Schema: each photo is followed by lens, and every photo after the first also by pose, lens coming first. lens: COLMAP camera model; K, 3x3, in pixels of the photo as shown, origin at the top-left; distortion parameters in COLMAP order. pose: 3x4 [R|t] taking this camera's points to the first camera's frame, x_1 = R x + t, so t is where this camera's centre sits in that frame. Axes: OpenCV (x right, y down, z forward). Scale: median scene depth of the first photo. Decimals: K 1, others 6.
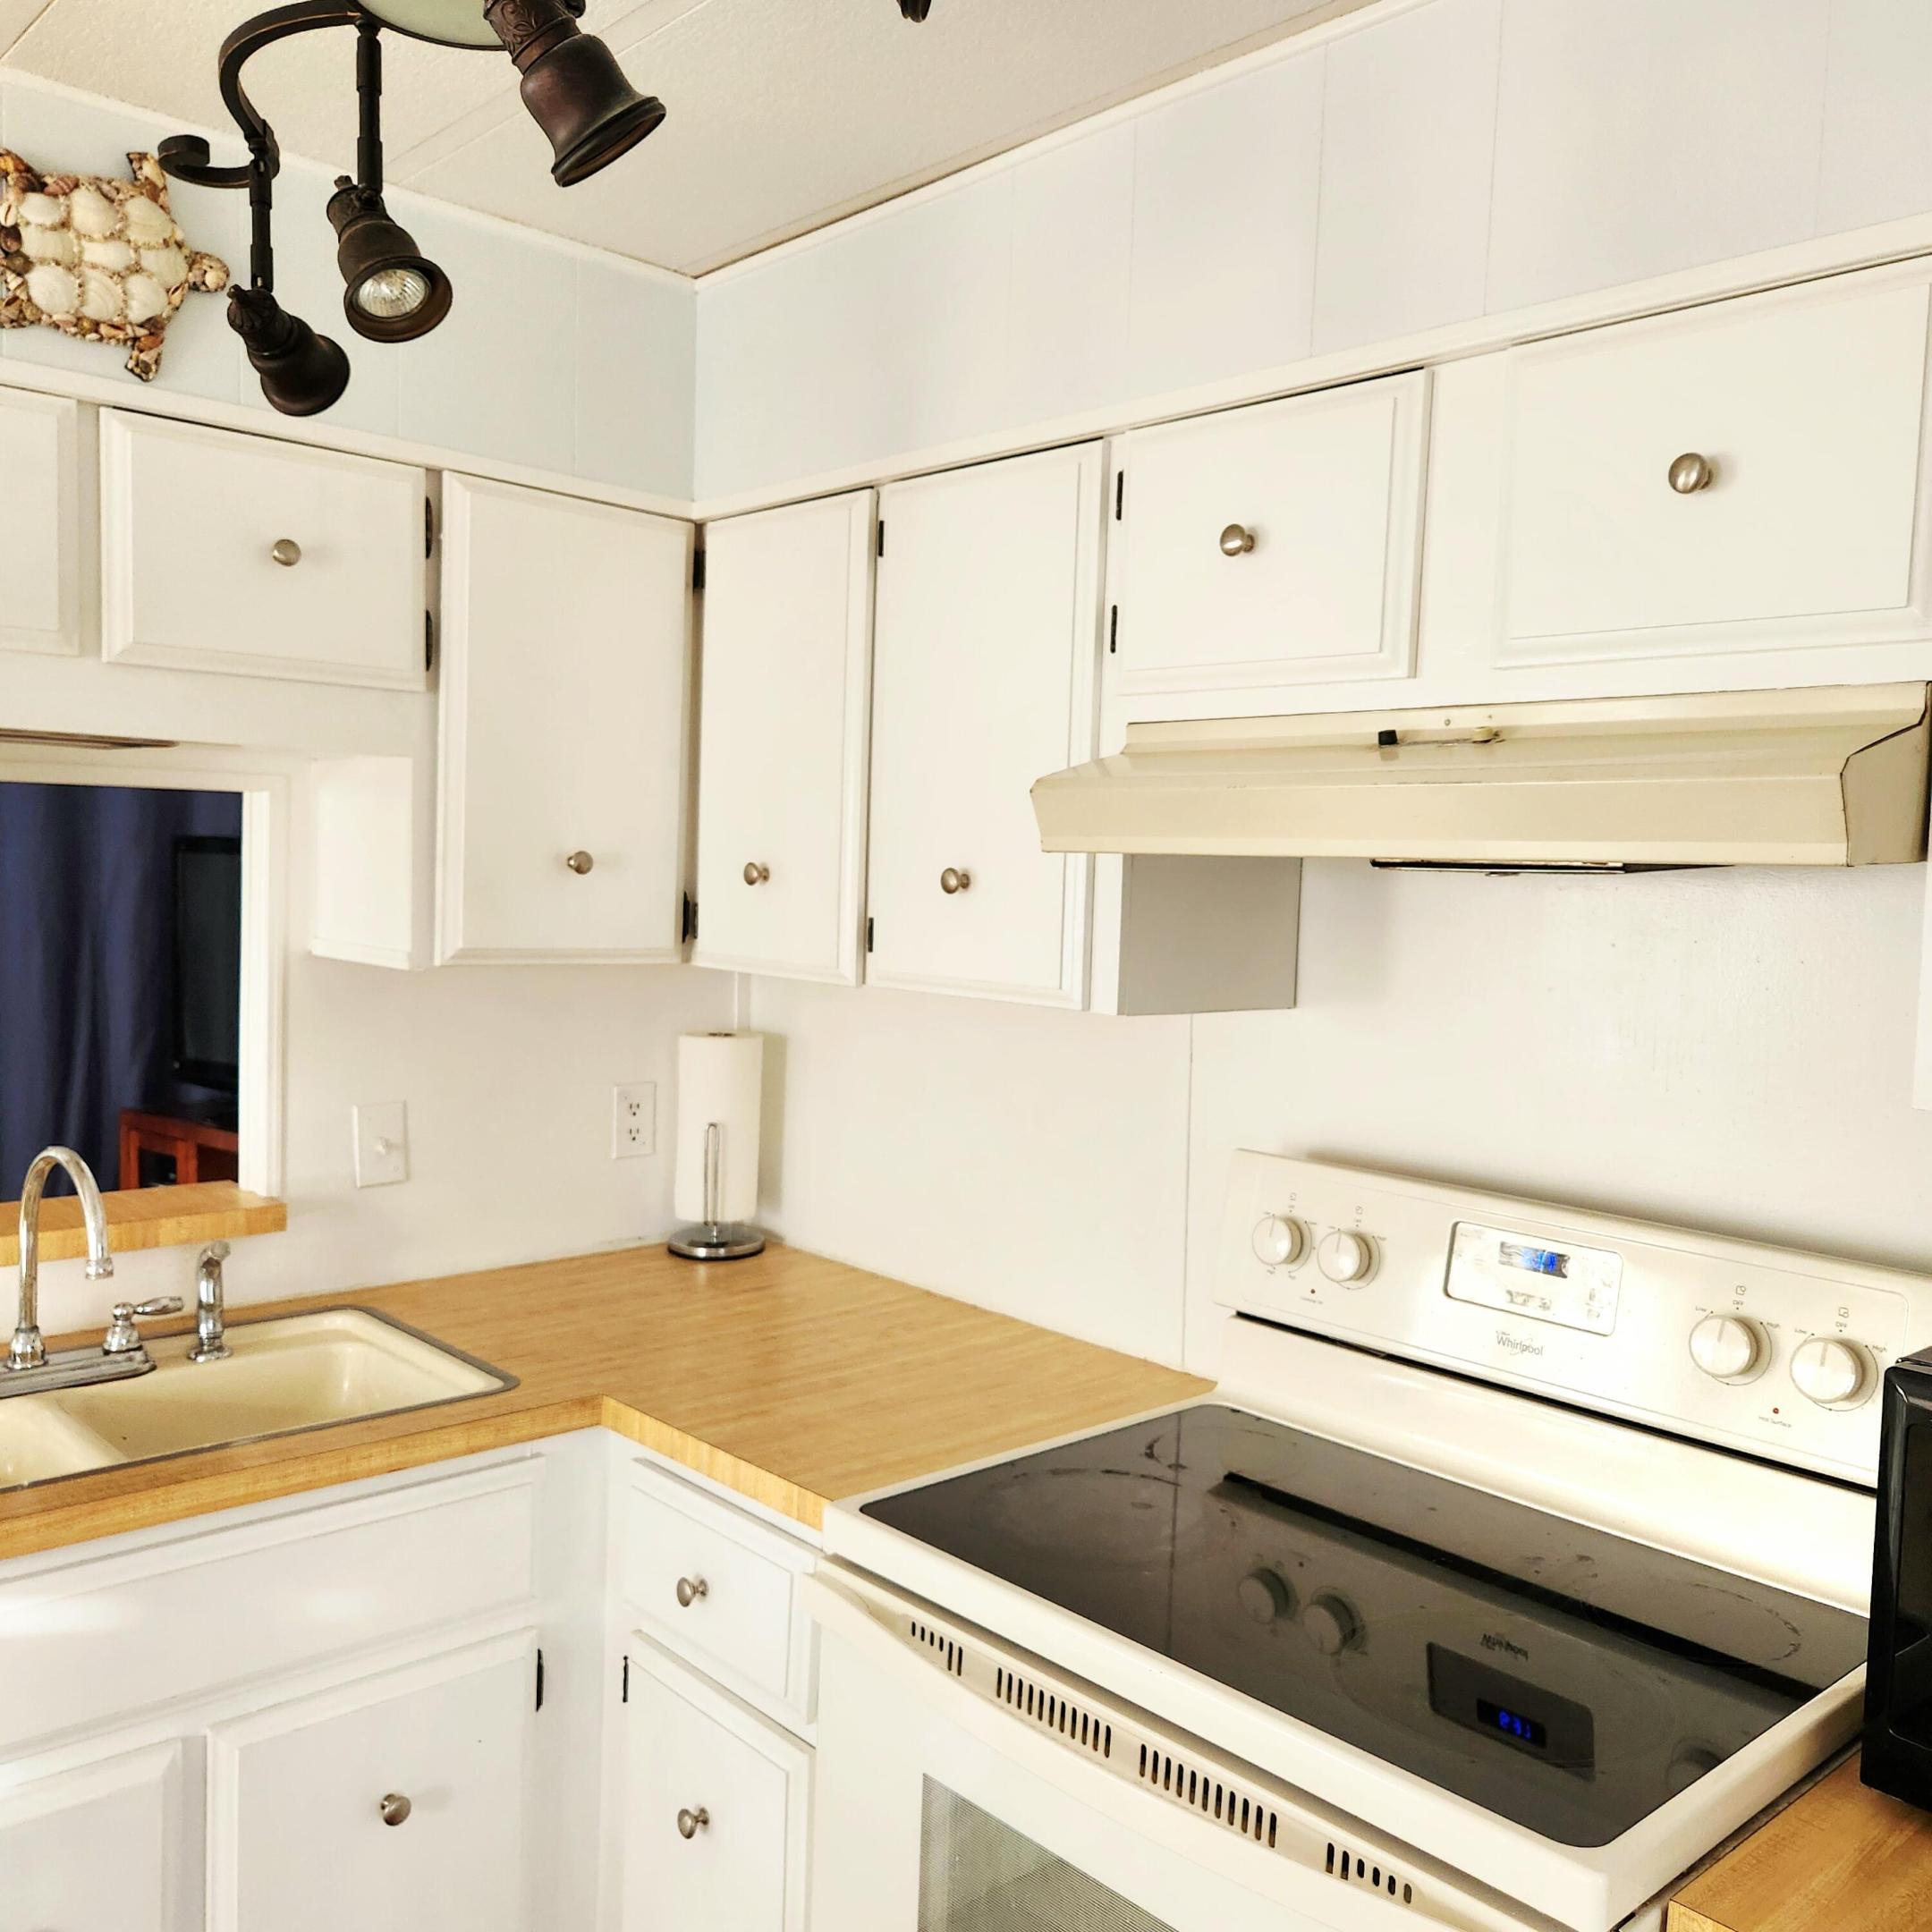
lens RADIAL K [[1734.7, 0, 999.0], [0, 1734.7, 977.2], [0, 0, 1]] dist [0.071089, -0.068372]
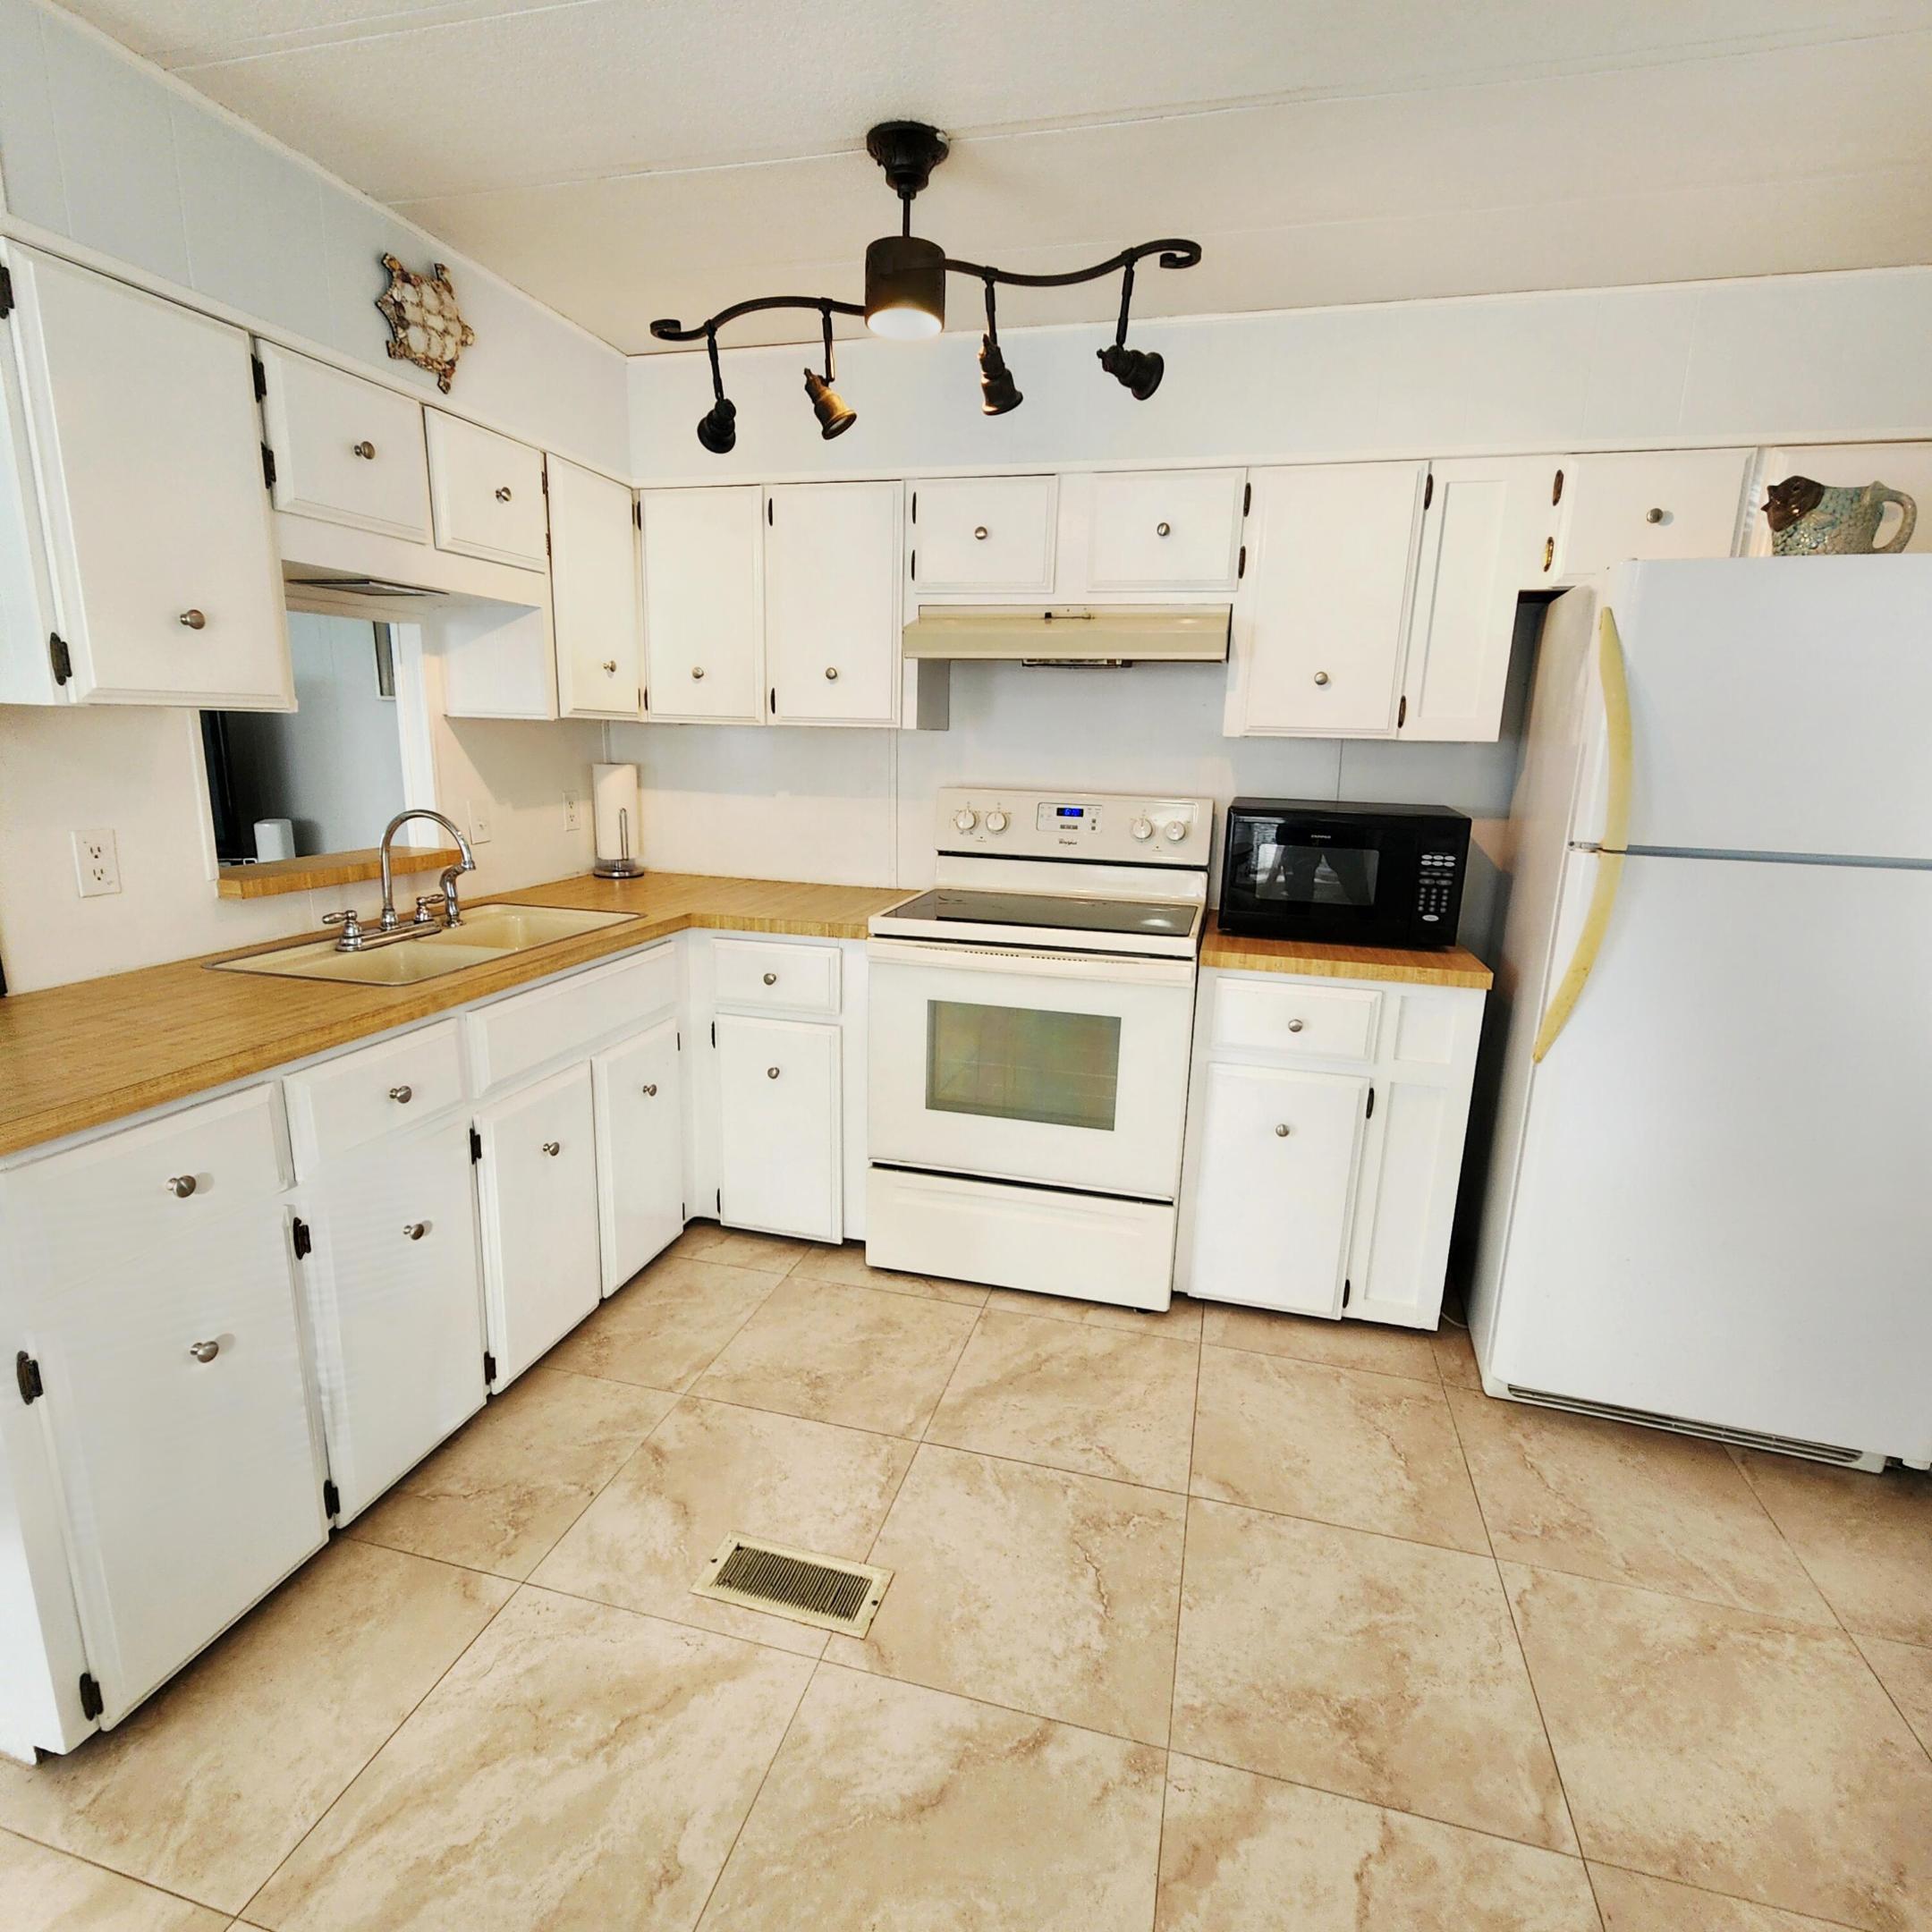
lens RADIAL K [[1053.8, 0, 958.4], [0, 1053.8, 974.7], [0, 0, 1]] dist [0.000254, -0.001541]
pose [[0.848271, -0.131382, 0.513006, -0.694655], [0.038054, 0.981354, 0.188403, 0.084713], [-0.528193, -0.140295, 0.837454, -0.336502]]
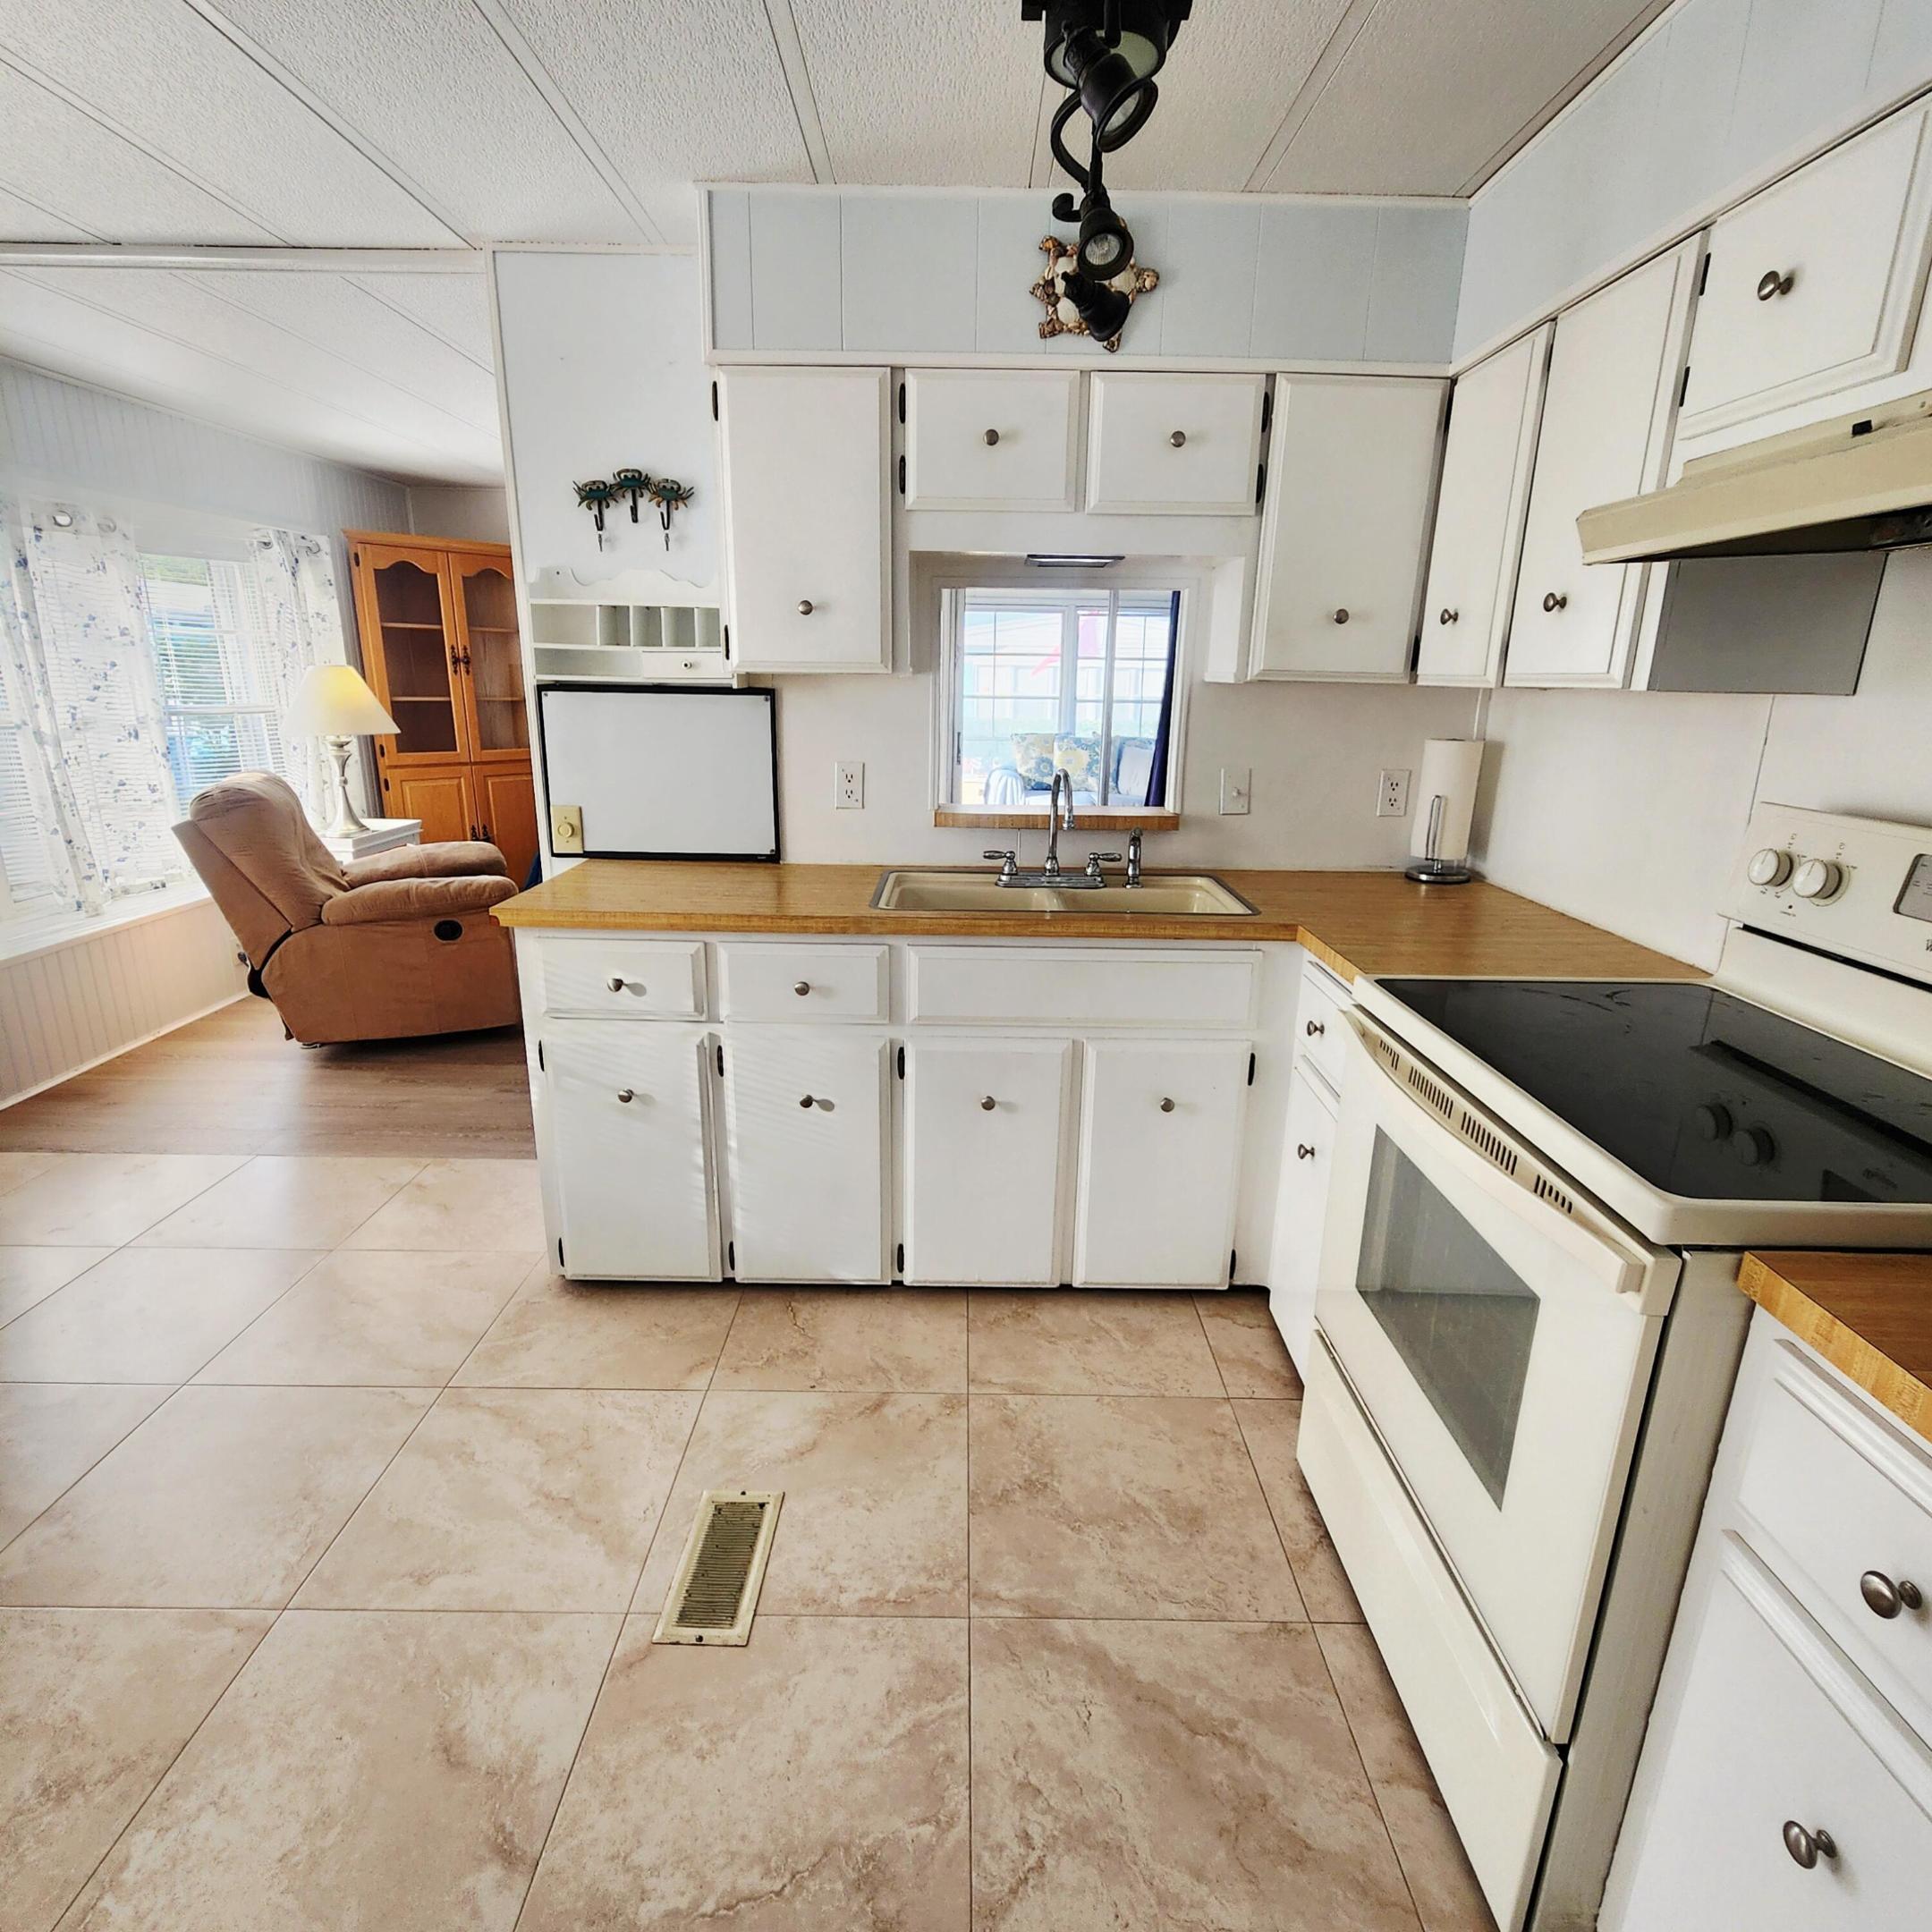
lens RADIAL K [[1059.0, 0, 962.2], [0, 1059.0, 972.3], [0, 0, 1]] dist [0.005130, -0.002159]
pose [[0.729796, 0.163769, -0.663760, 0.267364], [-0.036695, 0.978869, 0.201170, 0.091424], [0.682679, -0.122456, 0.720384, -0.010597]]
